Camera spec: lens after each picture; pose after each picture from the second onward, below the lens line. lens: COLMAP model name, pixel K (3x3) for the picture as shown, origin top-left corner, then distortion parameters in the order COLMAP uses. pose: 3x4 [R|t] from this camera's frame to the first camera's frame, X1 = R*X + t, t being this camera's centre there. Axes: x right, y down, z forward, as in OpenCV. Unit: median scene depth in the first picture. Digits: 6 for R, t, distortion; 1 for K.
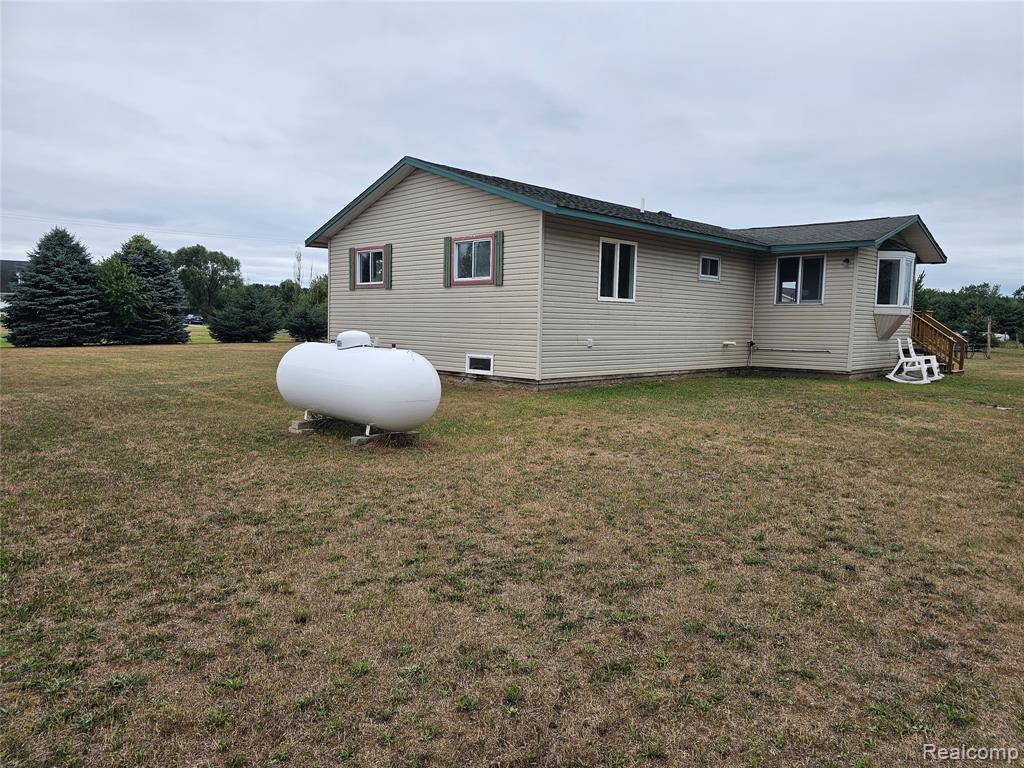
lens RADIAL K [[680.9, 0, 512.0], [0, 680.9, 384.0], [0, 0, 1]] dist [0.098228, -0.000263]
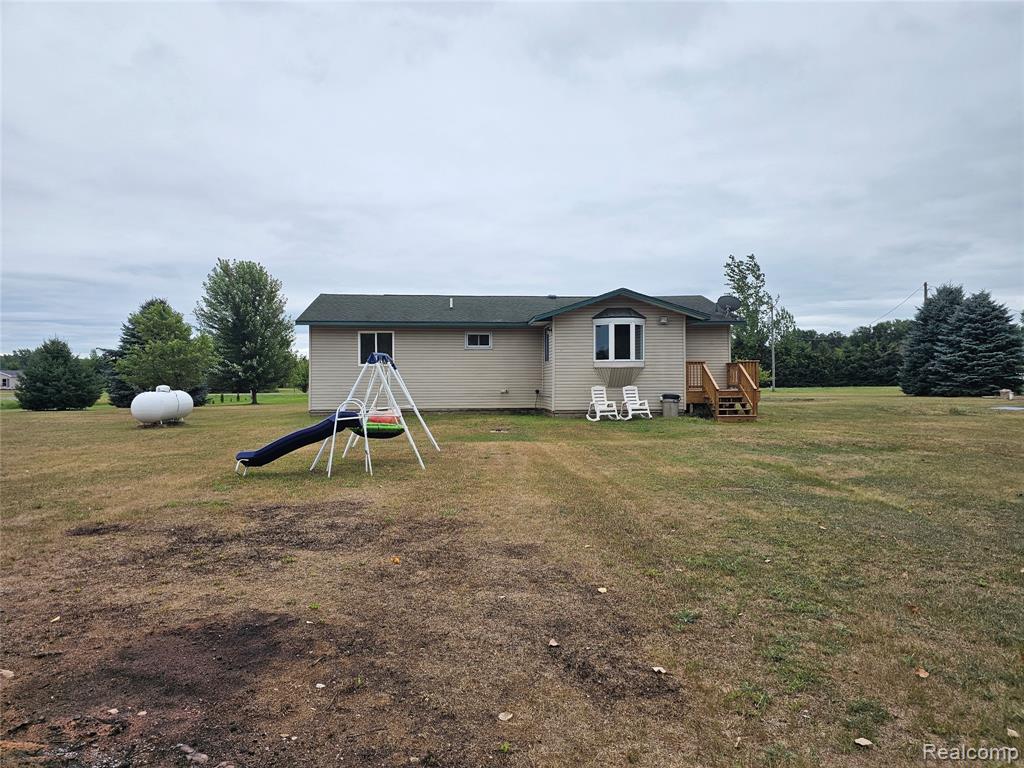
lens RADIAL K [[680.9, 0, 512.0], [0, 680.9, 384.0], [0, 0, 1]] dist [0.098228, -0.000263]
pose [[0.666001, -0.019491, -0.745697, 1.431742], [-0.061567, 0.994812, -0.080990, 0.040477], [0.743406, 0.099849, 0.661345, 0.087449]]
